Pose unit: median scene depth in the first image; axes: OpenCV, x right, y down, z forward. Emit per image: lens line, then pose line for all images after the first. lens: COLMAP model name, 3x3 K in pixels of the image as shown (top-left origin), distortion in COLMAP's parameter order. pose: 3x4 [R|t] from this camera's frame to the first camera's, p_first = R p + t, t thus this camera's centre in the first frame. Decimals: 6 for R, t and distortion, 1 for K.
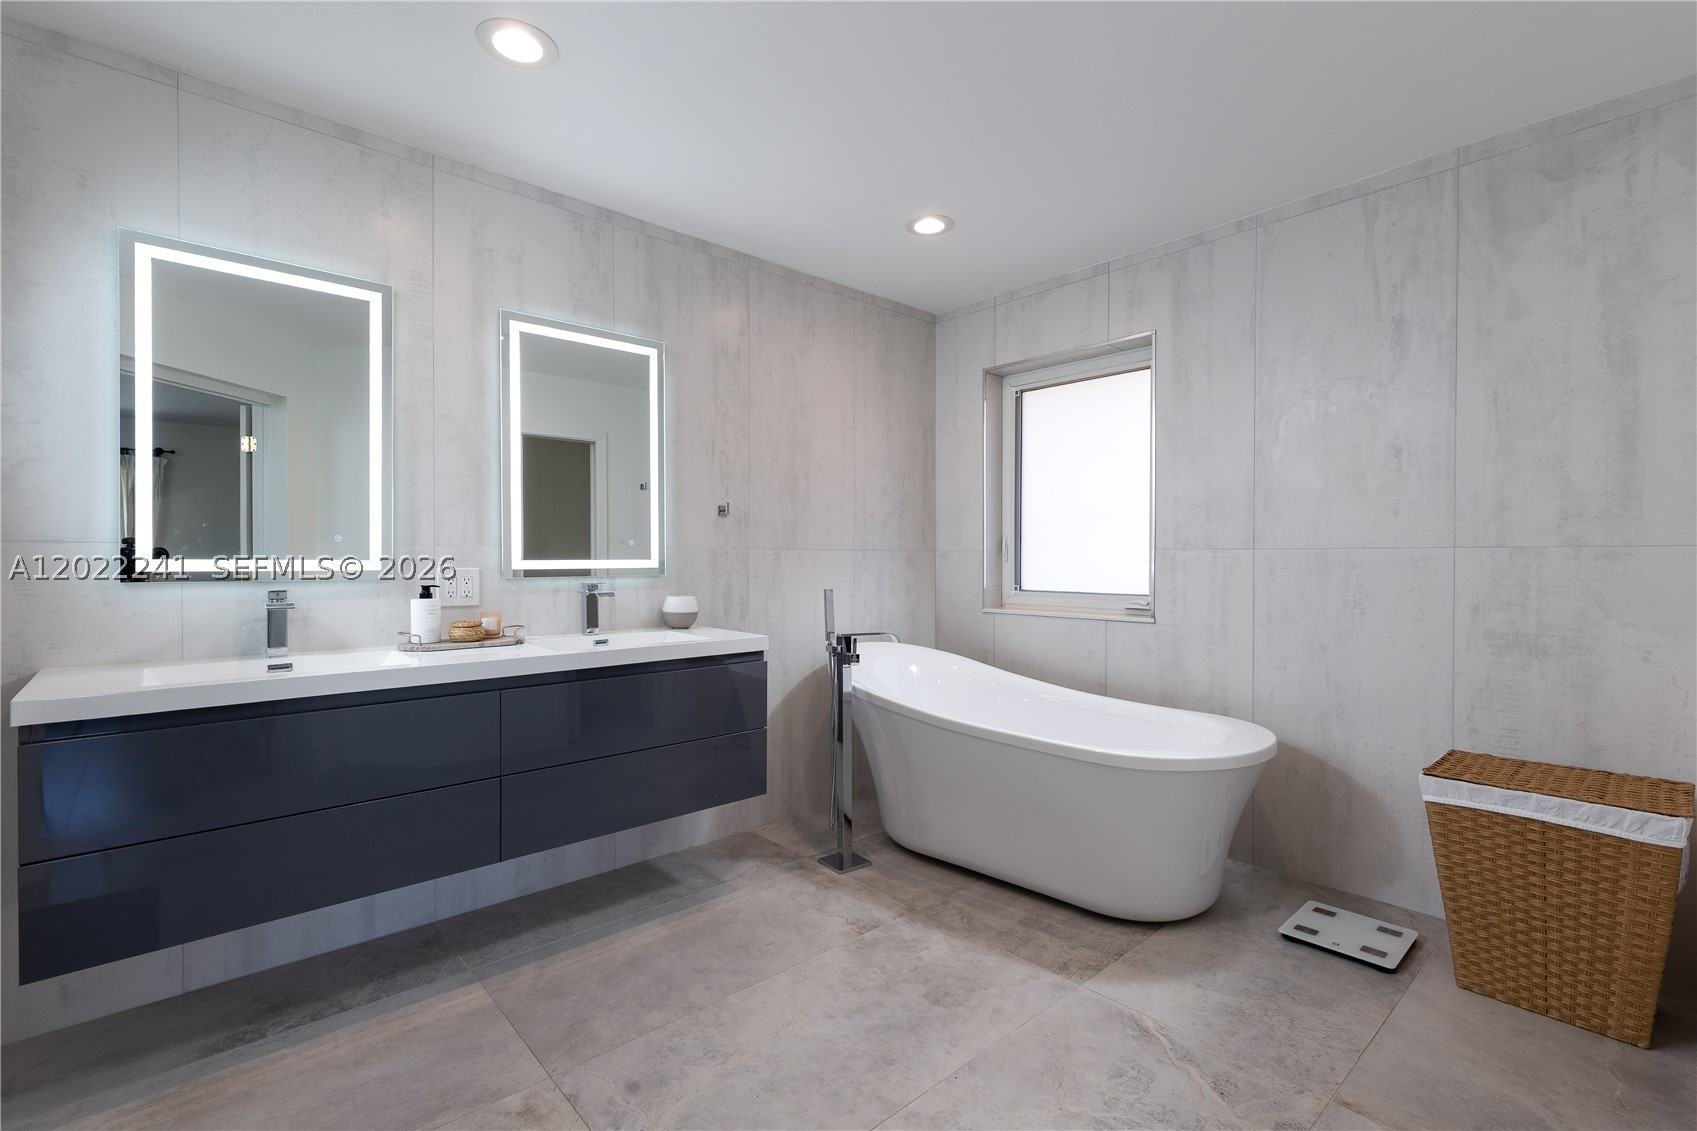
lens RADIAL K [[757.8, 0, 857.5], [0, 757.8, 563.0], [0, 0, 1]] dist [-0.001485, -0.000072]
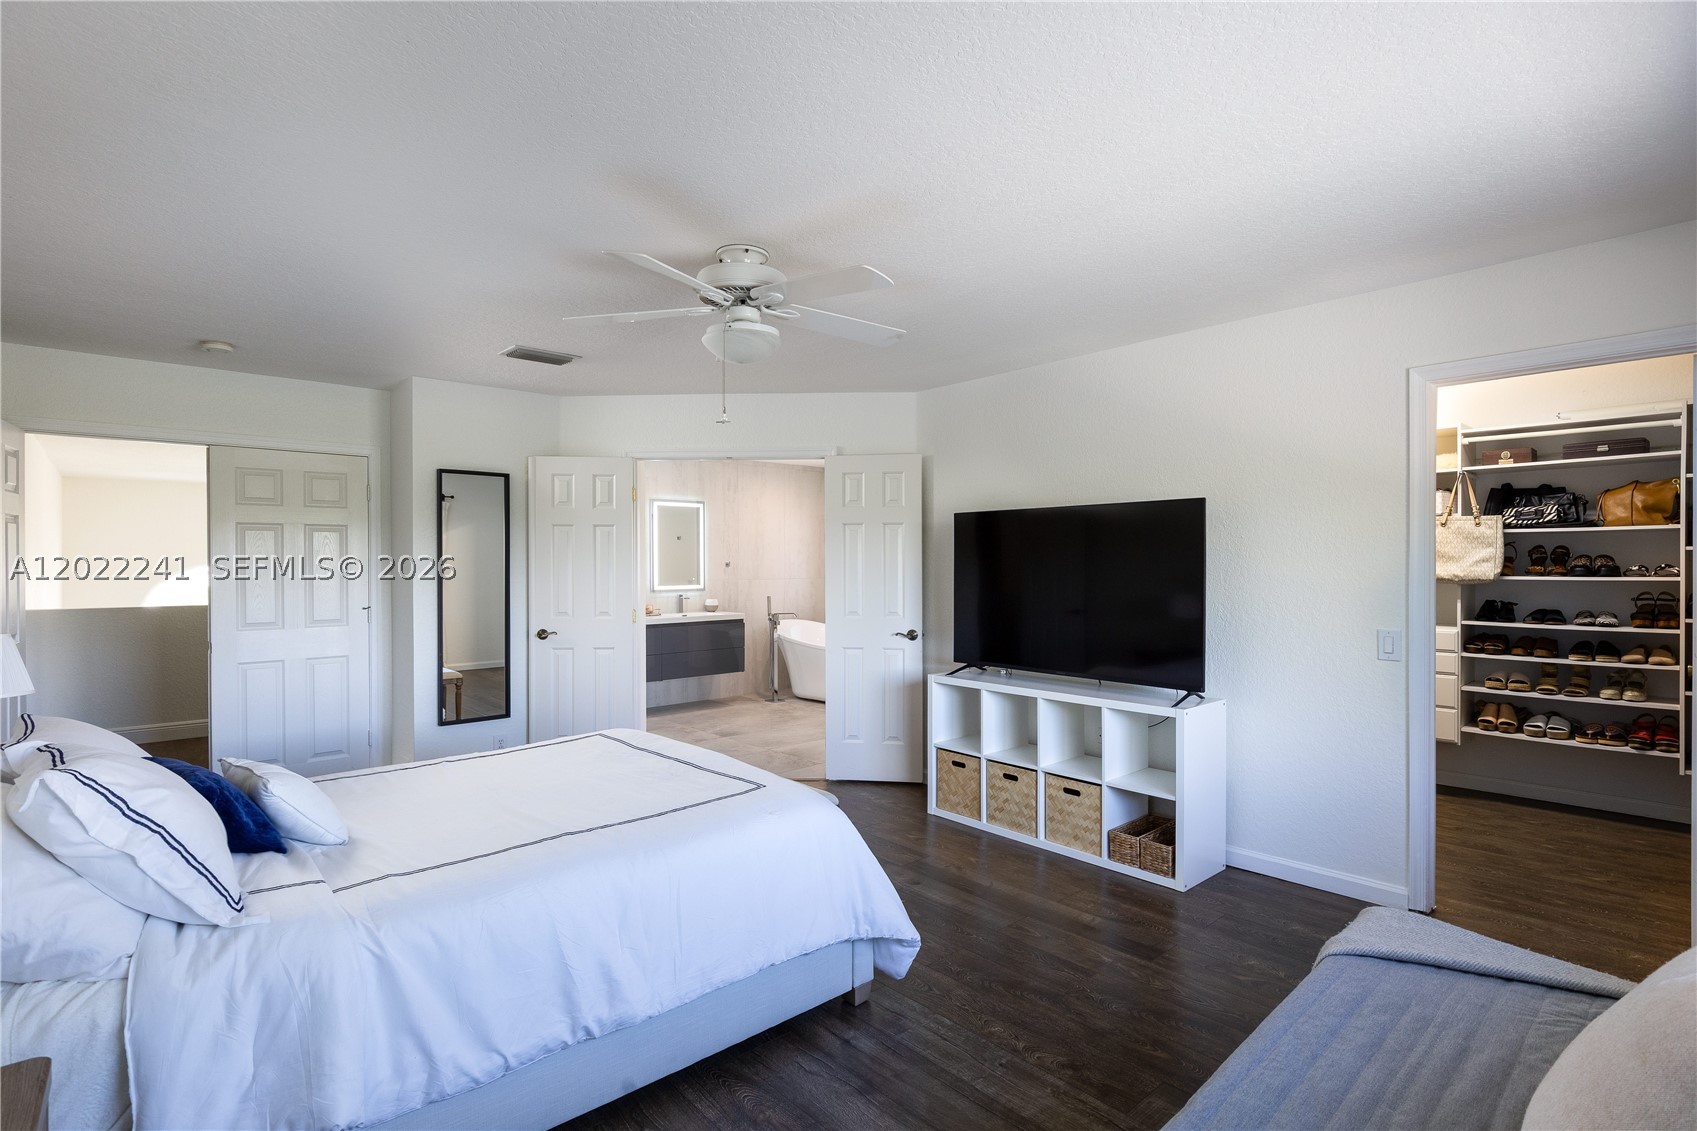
lens RADIAL K [[846.5, 0, 848.5], [0, 846.5, 565.5], [0, 0, 1]] dist [-0.000432, -0.000063]
pose [[0.999829, 0.004814, -0.017882, 0.288811], [-0.004778, 0.999986, 0.002049, -0.080132], [0.017891, -0.001964, 0.999838, -1.901931]]
